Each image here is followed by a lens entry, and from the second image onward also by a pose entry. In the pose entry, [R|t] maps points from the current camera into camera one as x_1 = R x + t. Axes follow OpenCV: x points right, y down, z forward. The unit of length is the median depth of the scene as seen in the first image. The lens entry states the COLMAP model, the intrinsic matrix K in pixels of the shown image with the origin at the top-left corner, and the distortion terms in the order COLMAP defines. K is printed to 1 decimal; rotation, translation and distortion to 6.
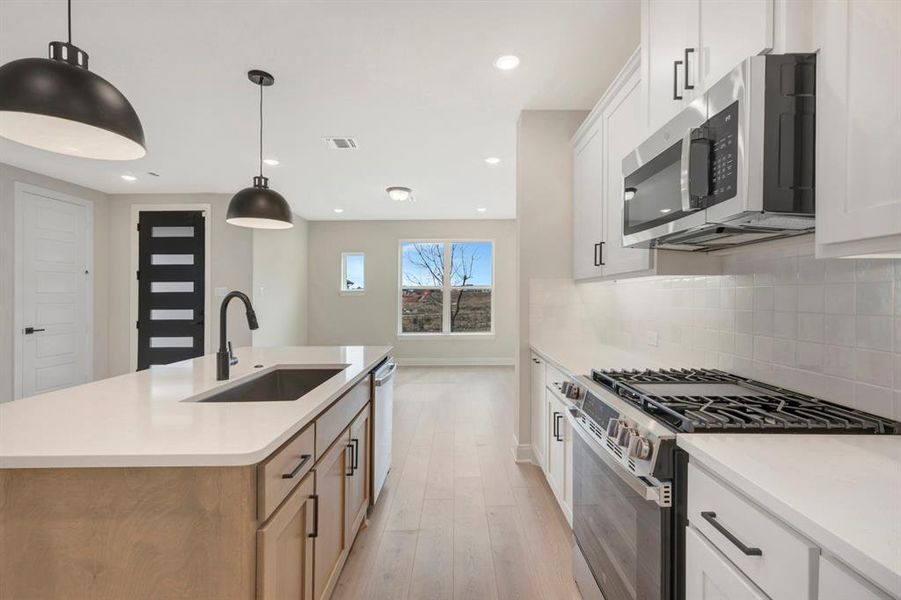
lens RADIAL K [[388.1, 0, 454.1], [0, 388.1, 290.8], [0, 0, 1]] dist [-0.004711, 0.001015]
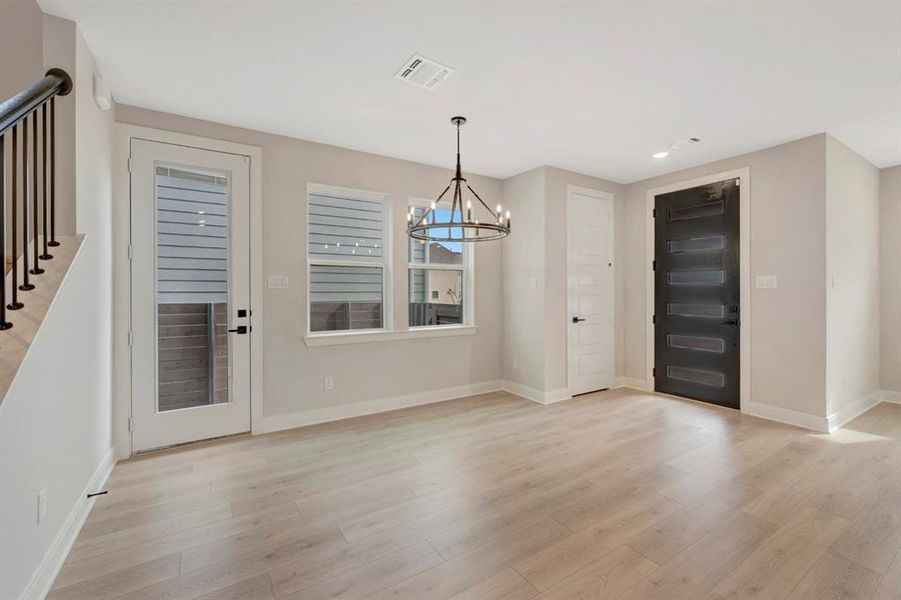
lens RADIAL K [[379.8, 0, 453.7], [0, 379.8, 291.5], [0, 0, 1]] dist [-0.000606, 0.000001]
pose [[0.541944, 0.006102, -0.840392, -0.316137], [0.009923, 0.999857, 0.013659, 0.003979], [0.840356, -0.015741, 0.541807, 0.111328]]
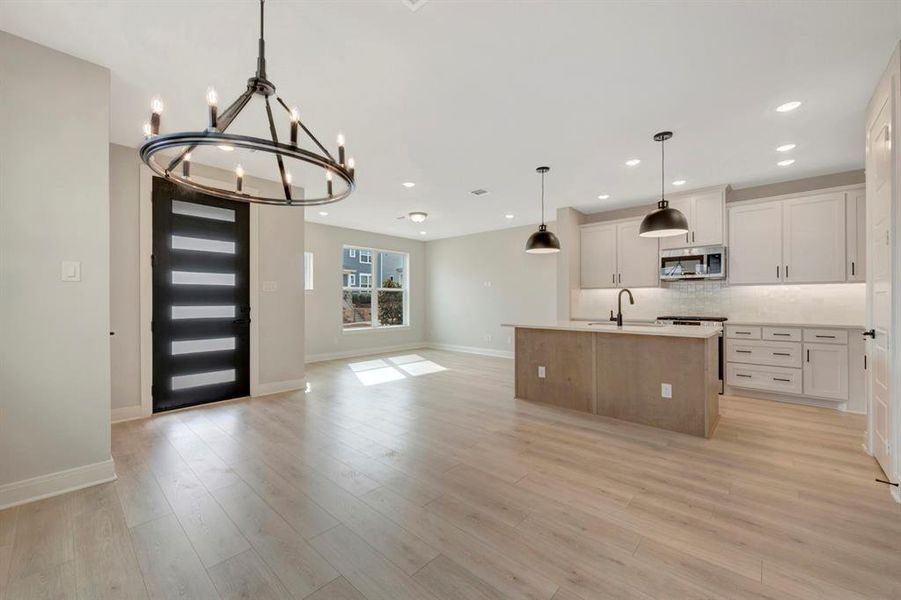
lens RADIAL K [[356.5, 0, 456.5], [0, 356.5, 299.6], [0, 0, 1]] dist [-0.000088, -0.000586]
pose [[0.662231, 0.009879, 0.749235, -0.940255], [-0.014873, 0.999889, -0.000038, 0.026899], [-0.749153, -0.011118, 0.662304, 0.098051]]
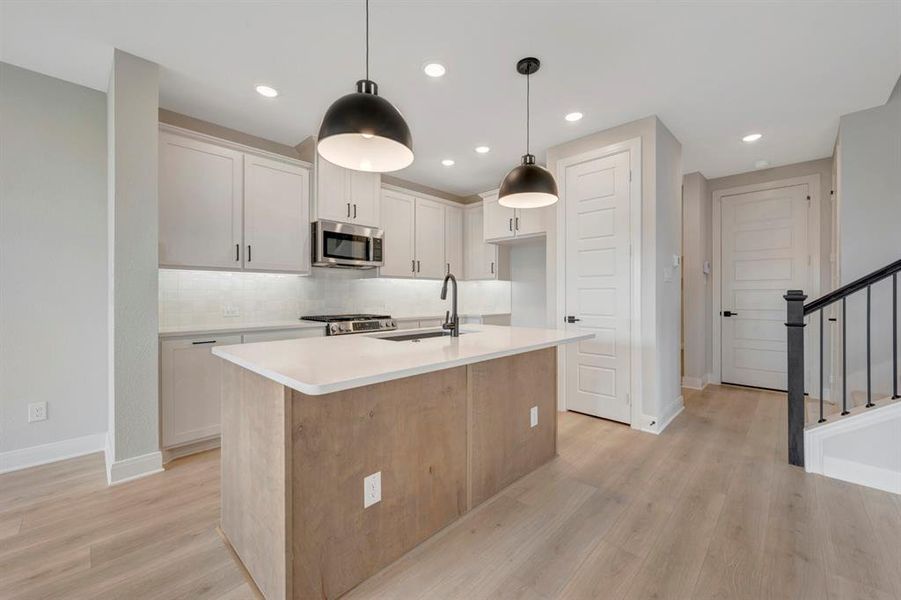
lens RADIAL K [[356.5, 0, 454.1], [0, 356.5, 296.5], [0, 0, 1]] dist [-0.000088, -0.000586]
pose [[-0.725132, 0.003204, 0.688602, -0.477143], [-0.007669, 0.999890, -0.012728, 0.032748], [-0.688567, -0.014510, -0.725028, 0.630615]]
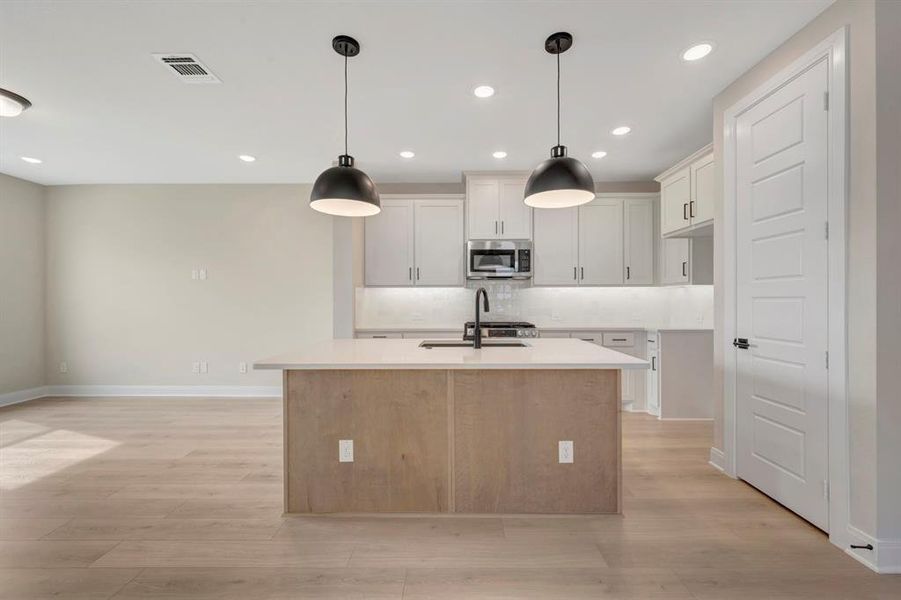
lens RADIAL K [[356.5, 0, 454.0], [0, 356.5, 303.0], [0, 0, 1]] dist [-0.000088, -0.000586]
pose [[0.003610, -0.004247, 0.999984, -0.622599], [-0.013572, 0.999899, 0.004295, 0.017858], [-0.999901, -0.013587, 0.003552, 0.353448]]
